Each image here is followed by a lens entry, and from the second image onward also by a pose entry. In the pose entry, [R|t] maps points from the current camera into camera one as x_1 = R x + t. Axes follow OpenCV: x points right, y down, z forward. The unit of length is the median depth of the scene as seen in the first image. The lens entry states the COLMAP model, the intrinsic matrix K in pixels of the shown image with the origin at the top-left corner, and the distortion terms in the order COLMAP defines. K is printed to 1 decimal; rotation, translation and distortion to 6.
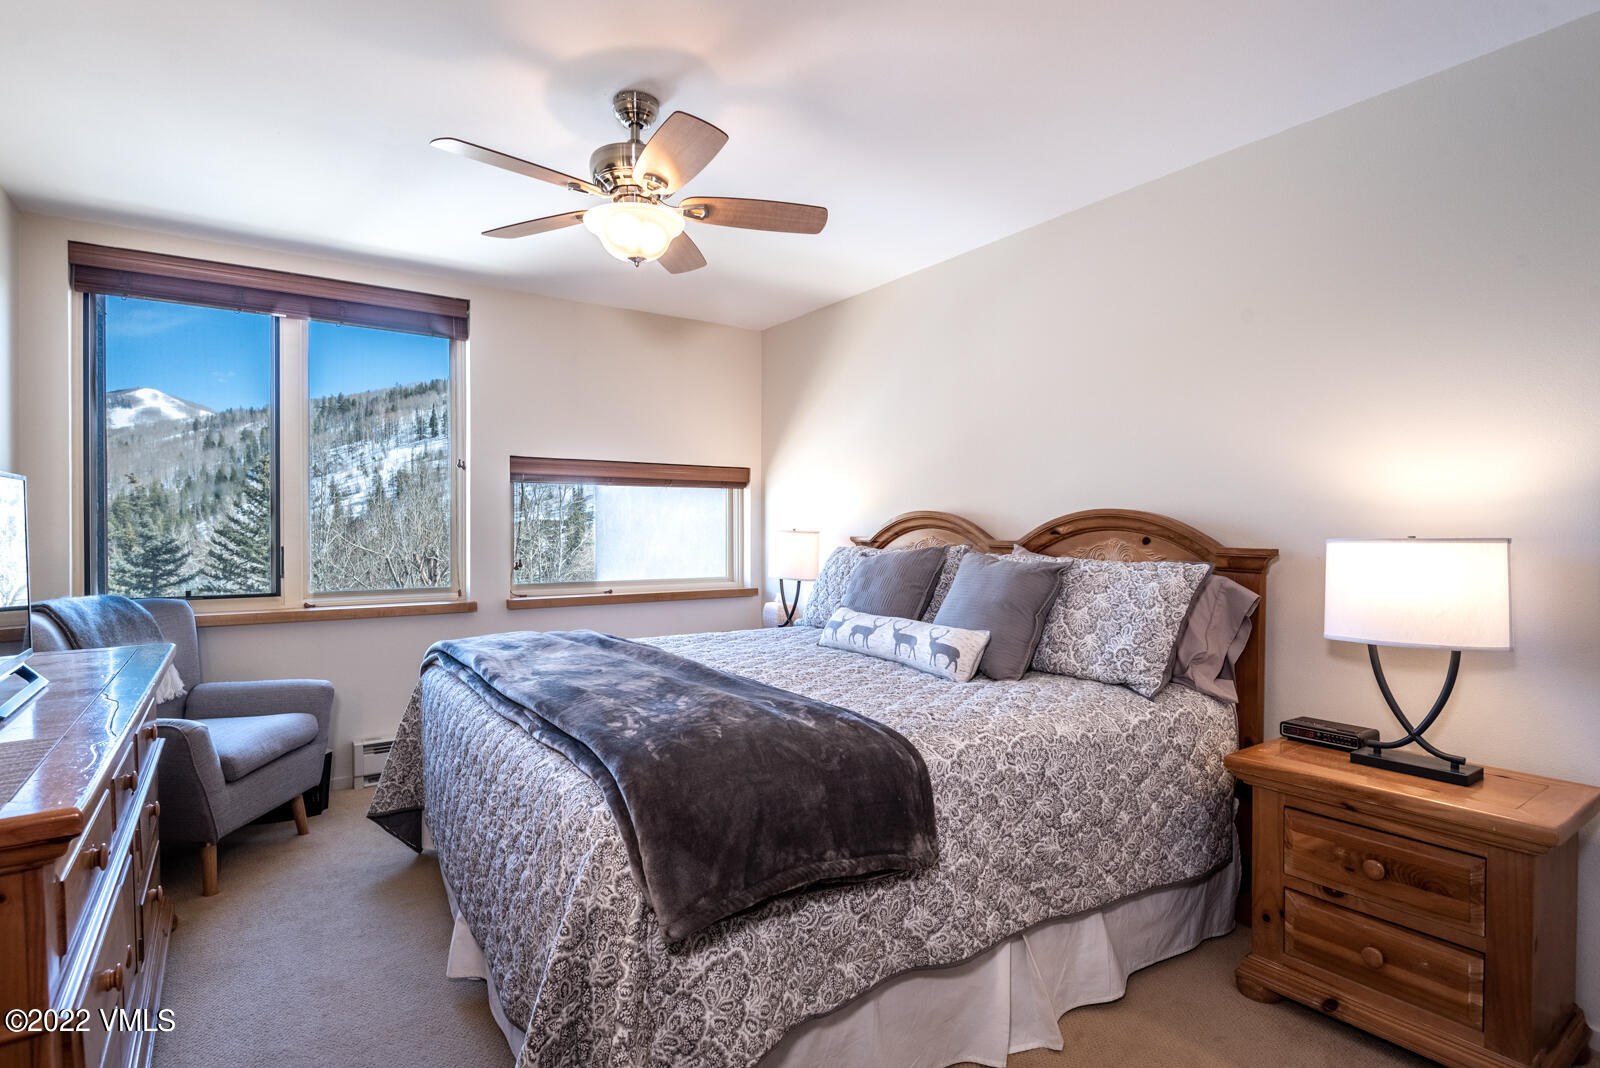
lens RADIAL K [[846.9, 0, 854.2], [0, 846.9, 534.2], [0, 0, 1]] dist [0.003500, -0.023957]
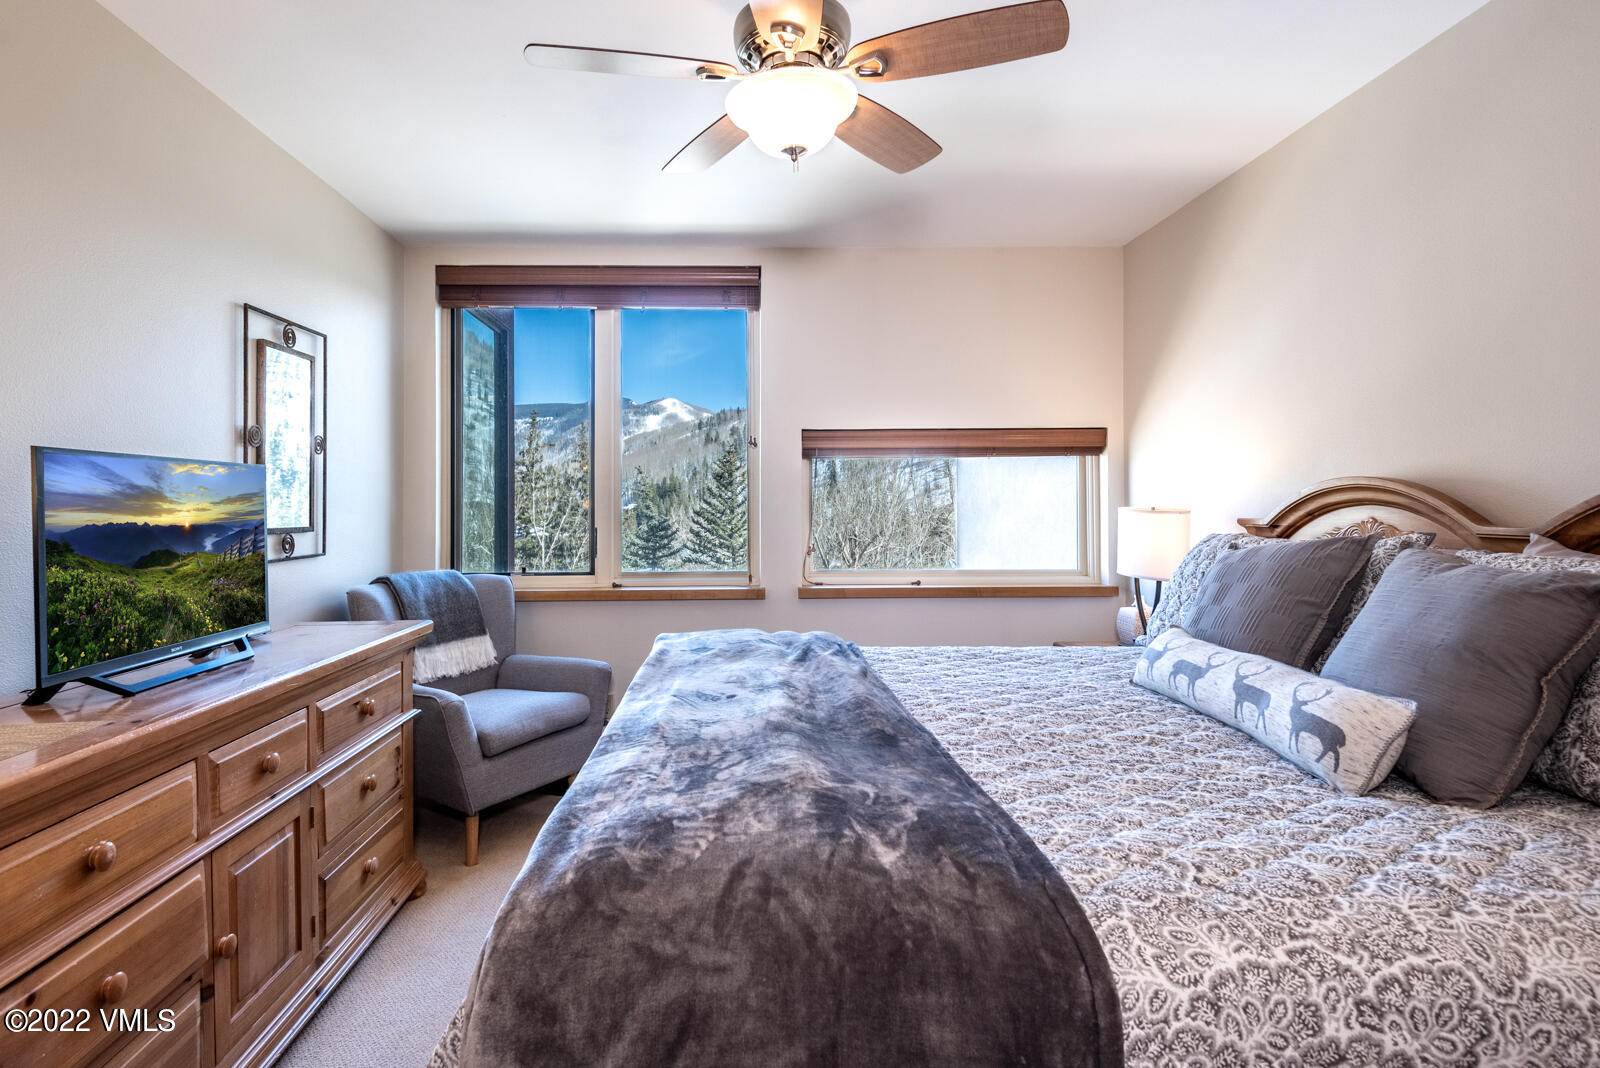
lens RADIAL K [[840.8, 0, 791.0], [0, 840.8, 499.6], [0, 0, 1]] dist [0.020144, -0.025282]
pose [[0.801028, -0.012263, -0.598502, 0.155065], [0.002344, 0.999847, -0.017349, -0.001978], [0.598623, 0.012494, 0.800934, 0.336452]]
